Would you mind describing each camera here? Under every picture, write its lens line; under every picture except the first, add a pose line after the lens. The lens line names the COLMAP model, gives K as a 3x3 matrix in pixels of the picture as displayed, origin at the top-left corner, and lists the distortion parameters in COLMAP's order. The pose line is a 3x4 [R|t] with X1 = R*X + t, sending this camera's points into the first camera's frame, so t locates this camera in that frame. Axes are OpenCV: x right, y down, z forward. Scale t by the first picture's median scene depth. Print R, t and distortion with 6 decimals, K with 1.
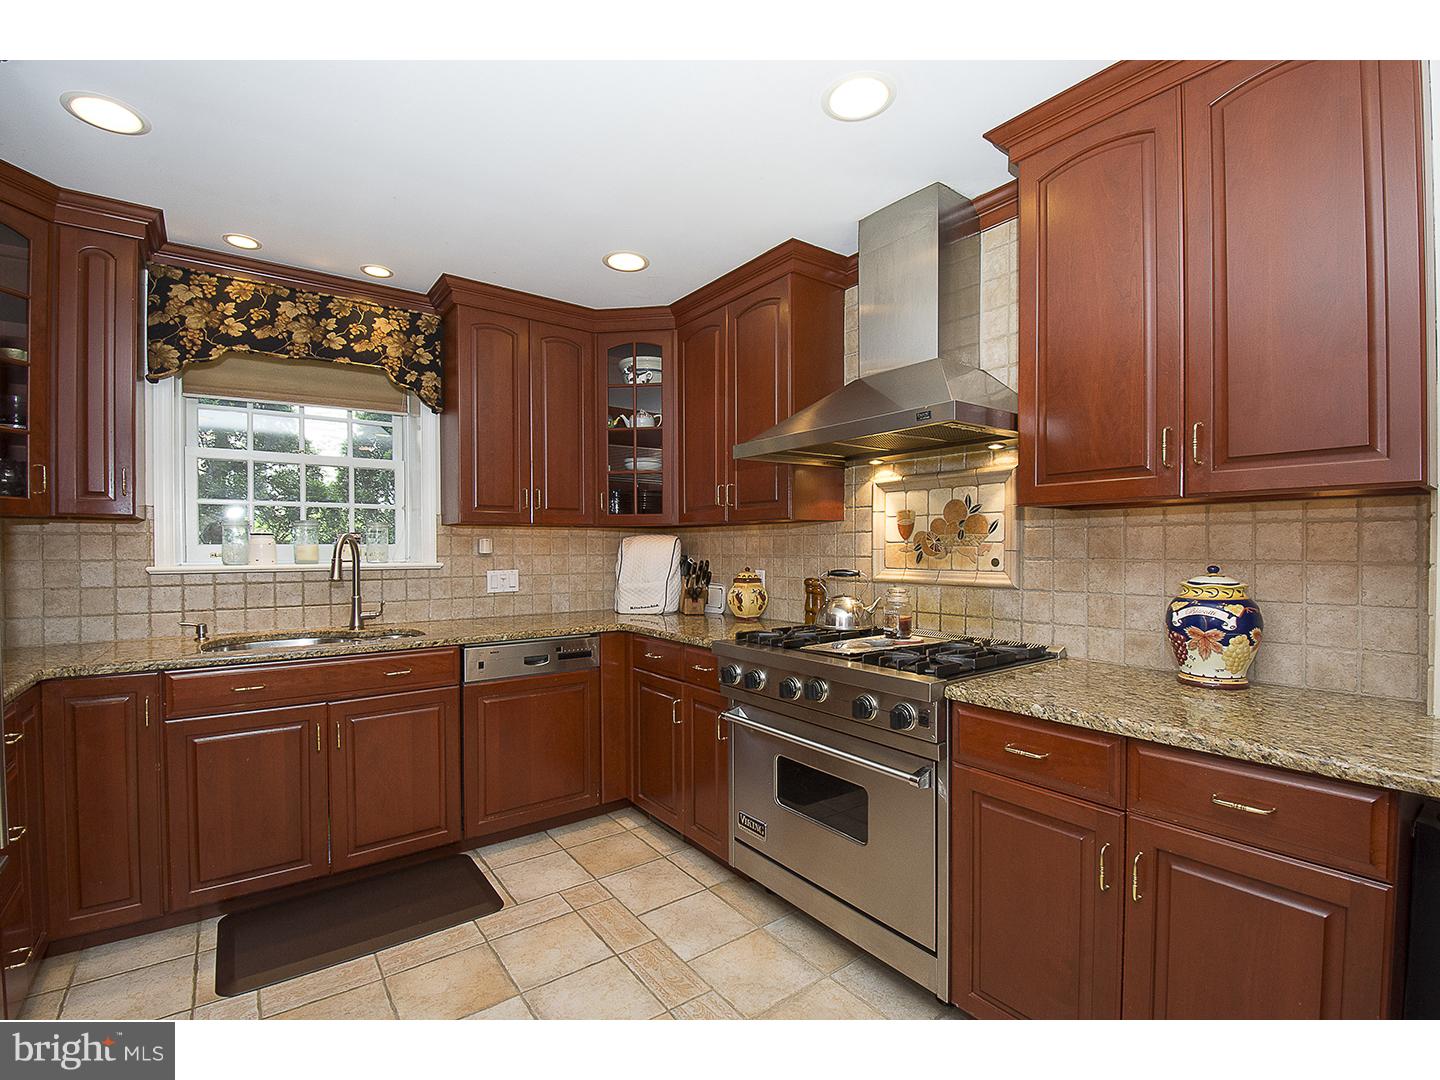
lens RADIAL K [[644.9, 0, 721.5], [0, 644.9, 554.9], [0, 0, 1]] dist [0.001591, -0.021488]
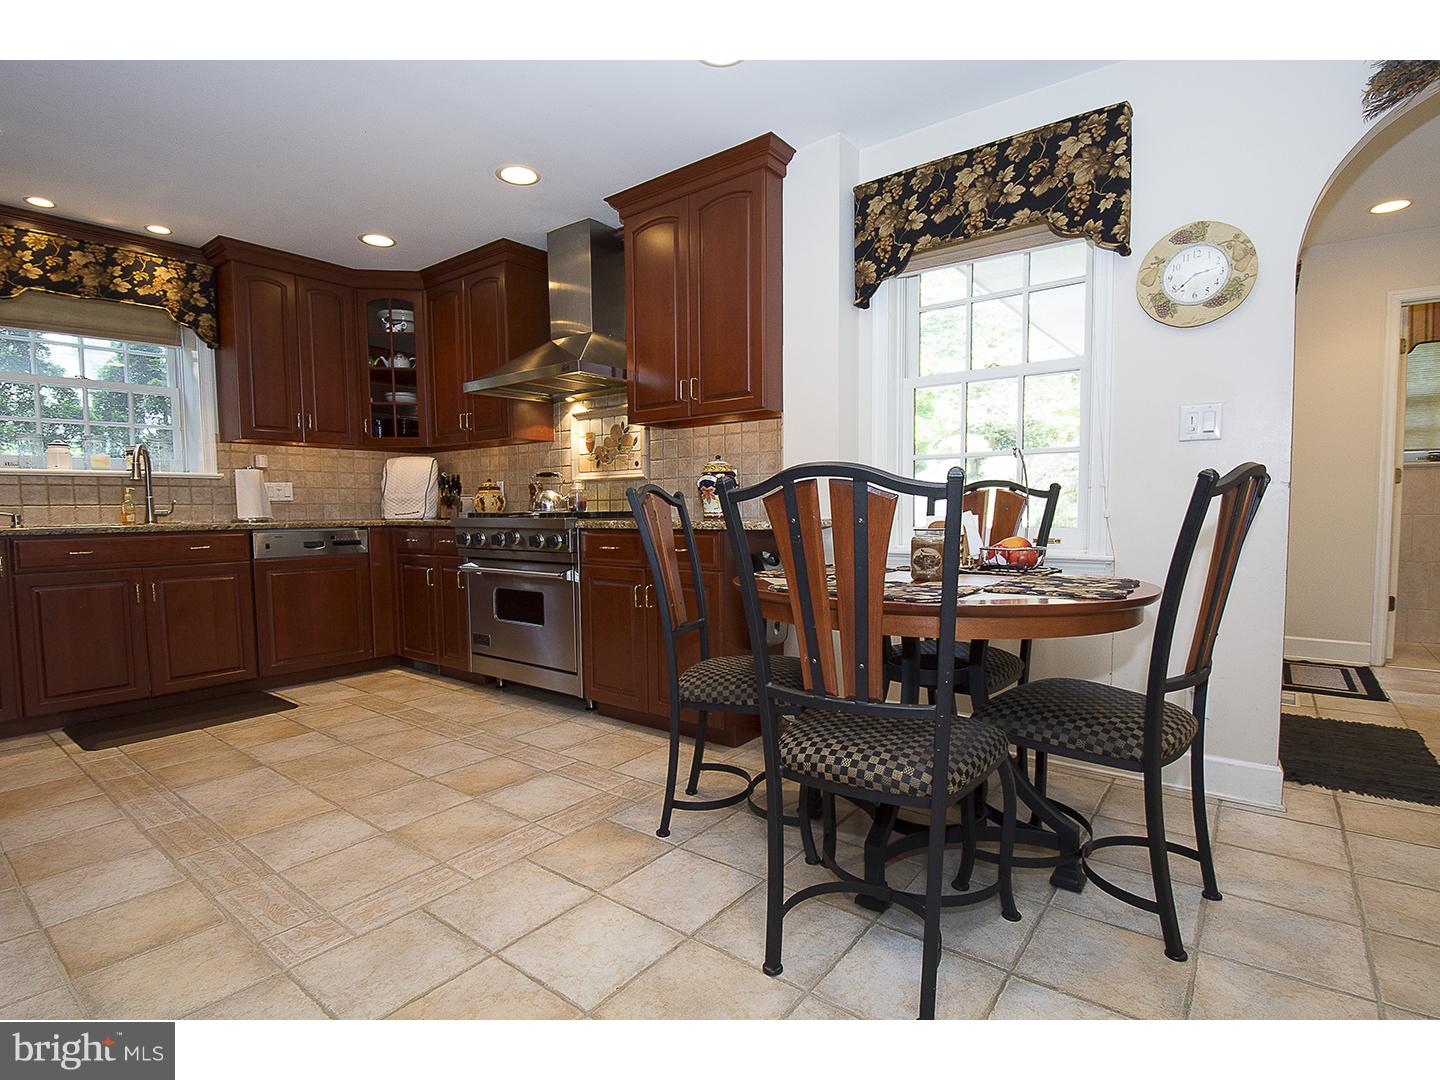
lens RADIAL K [[713.6, 0, 717.8], [0, 713.6, 551.3], [0, 0, 1]] dist [0.023809, -0.027768]
pose [[0.965994, -0.023836, 0.257462, 0.133978], [0.011487, 0.998715, 0.049361, 0.120550], [-0.258308, -0.044725, 0.965027, -0.643953]]
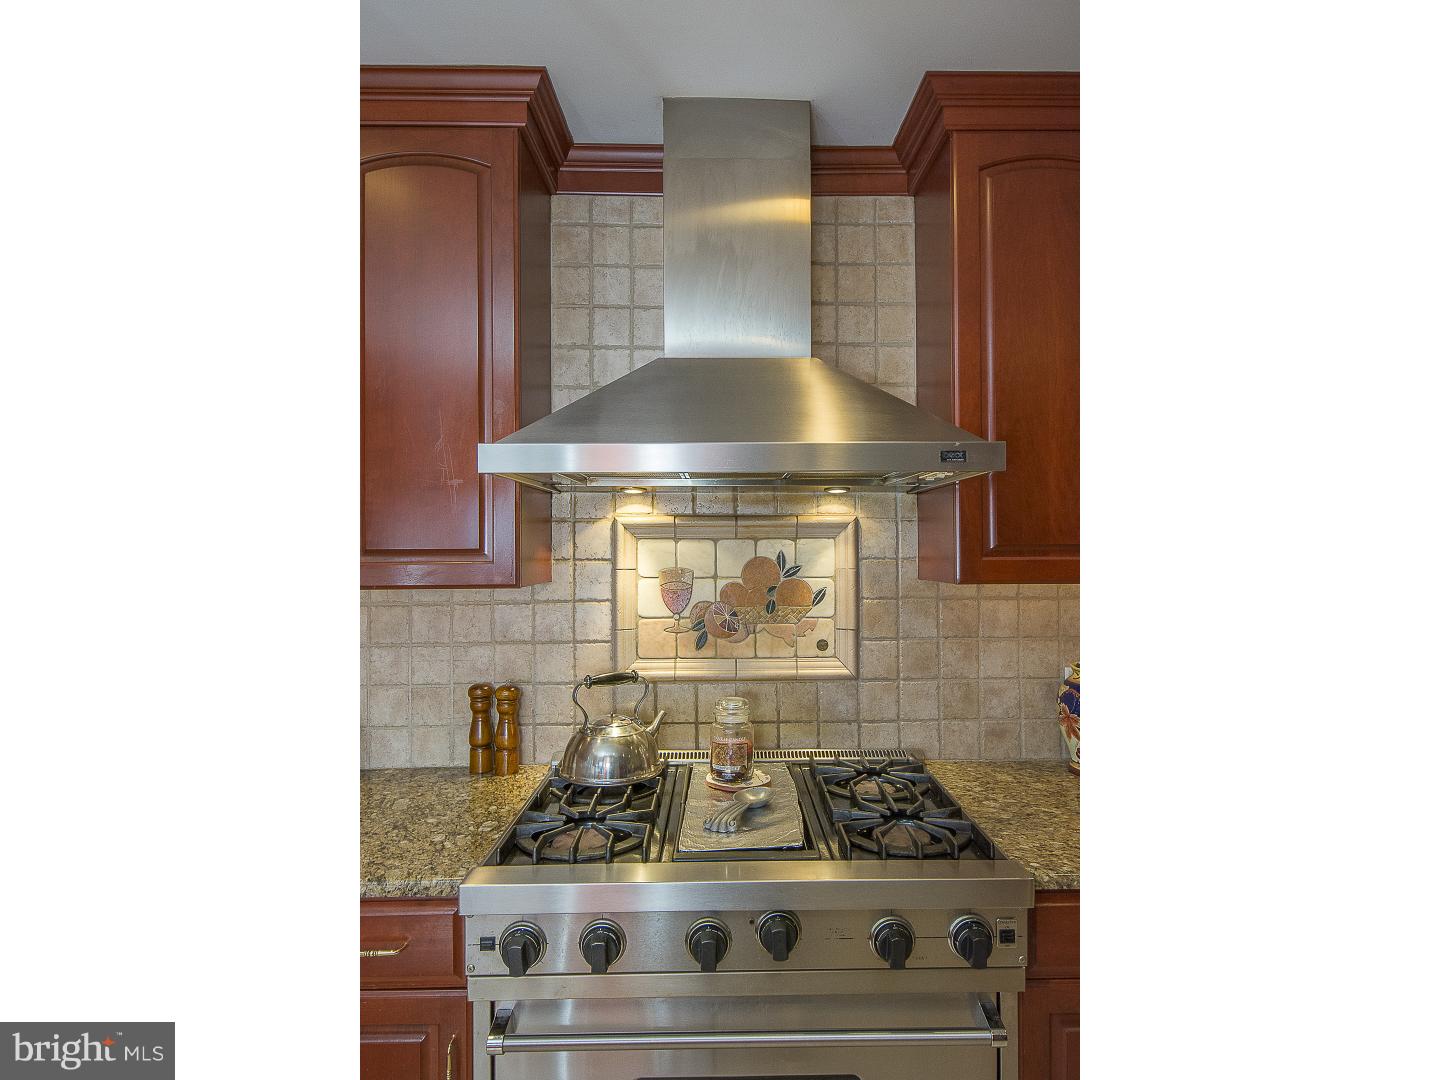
lens RADIAL K [[764.4, 0, 732.7], [0, 764.4, 537.7], [0, 0, 1]] dist [0.018582, -0.000382]
pose [[0.587390, 0.008989, 0.809254, -0.294666], [0.014586, 0.999658, -0.021691, -0.079354], [-0.809173, 0.024545, 0.587058, 0.474789]]
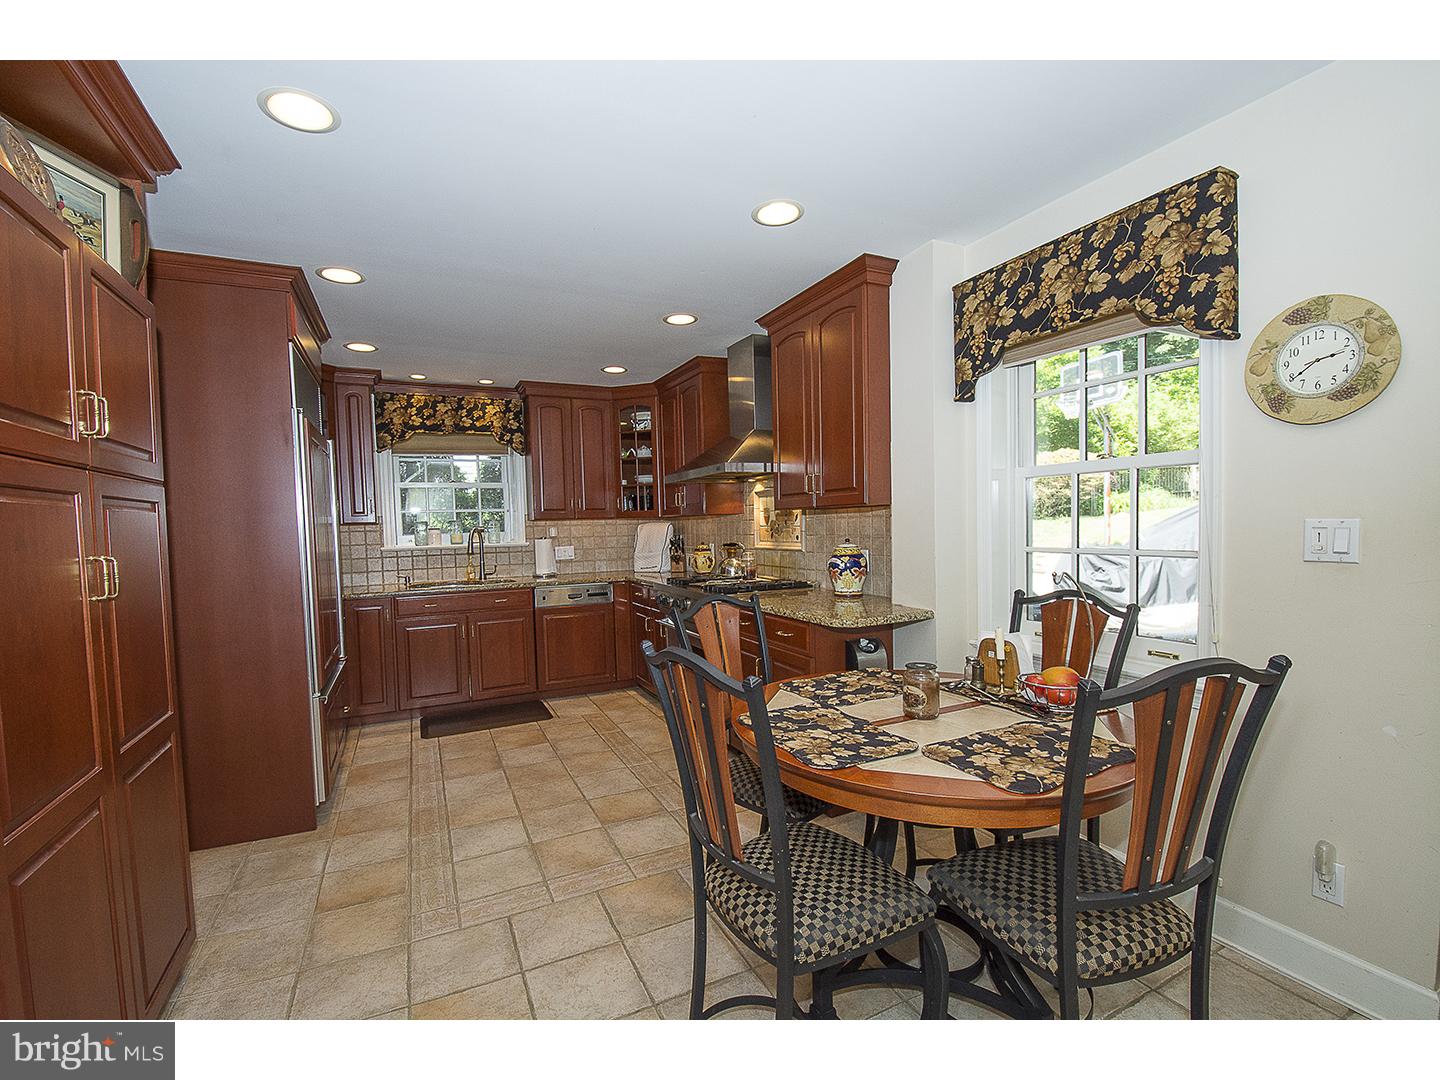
lens RADIAL K [[635.6, 0, 716.9], [0, 635.6, 553.3], [0, 0, 1]] dist [-0.004315, -0.001169]
pose [[0.980465, -0.013780, -0.196212, 0.465909], [0.021233, 0.999129, 0.035935, -0.010842], [0.195546, -0.039399, 0.979903, -0.672176]]
